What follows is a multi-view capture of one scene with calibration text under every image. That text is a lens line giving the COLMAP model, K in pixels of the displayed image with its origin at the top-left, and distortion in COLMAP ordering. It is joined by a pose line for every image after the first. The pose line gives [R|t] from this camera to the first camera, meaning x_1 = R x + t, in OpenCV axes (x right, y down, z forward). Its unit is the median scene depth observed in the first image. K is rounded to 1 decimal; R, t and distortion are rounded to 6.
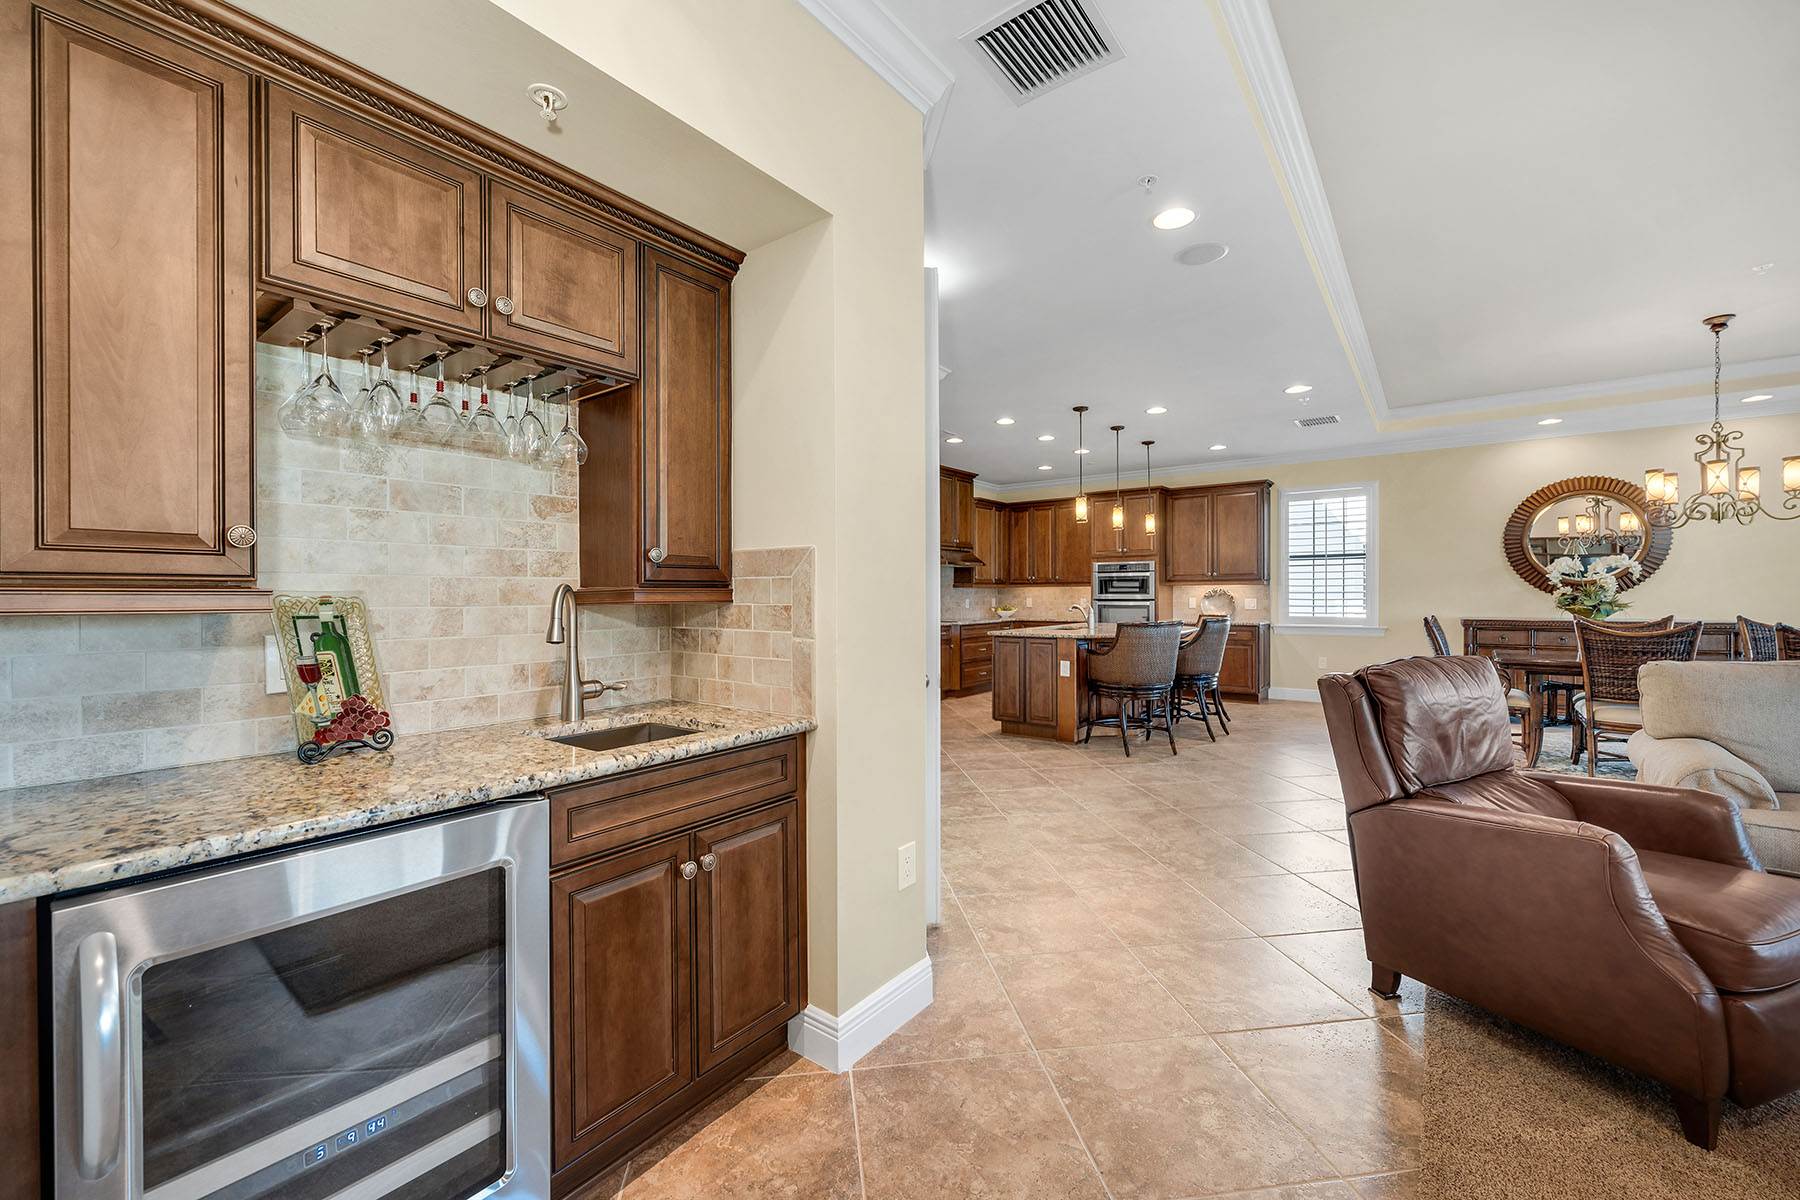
lens RADIAL K [[712.7, 0, 884.8], [0, 712.7, 603.6], [0, 0, 1]] dist [0.000057, 0.000014]
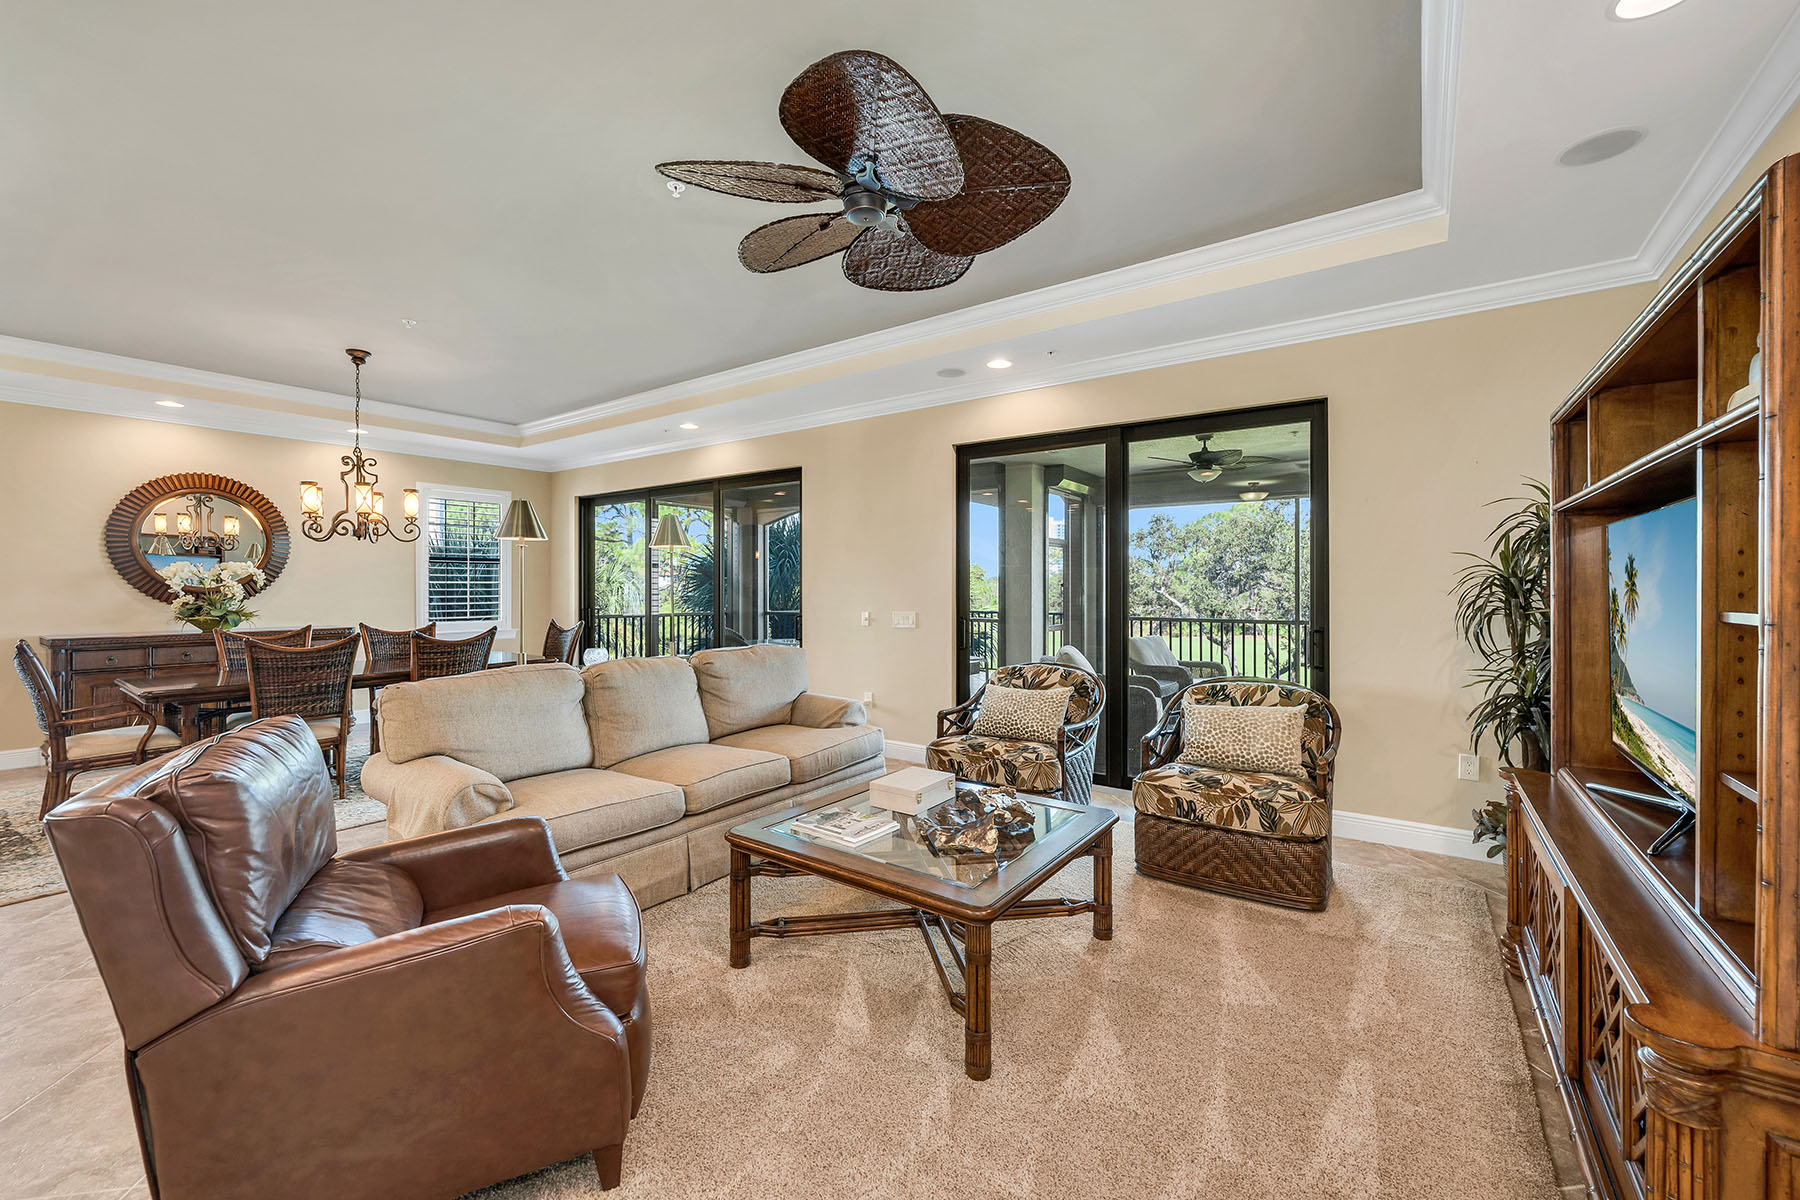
lens RADIAL K [[716.8, 0, 905.8], [0, 716.8, 583.9], [0, 0, 1]] dist [0.002419, 0.000229]
pose [[-0.048598, 0.009109, 0.998777, 0.020536], [0.012382, 0.999887, -0.008516, -0.015158], [-0.998742, 0.011953, -0.048705, 0.127410]]
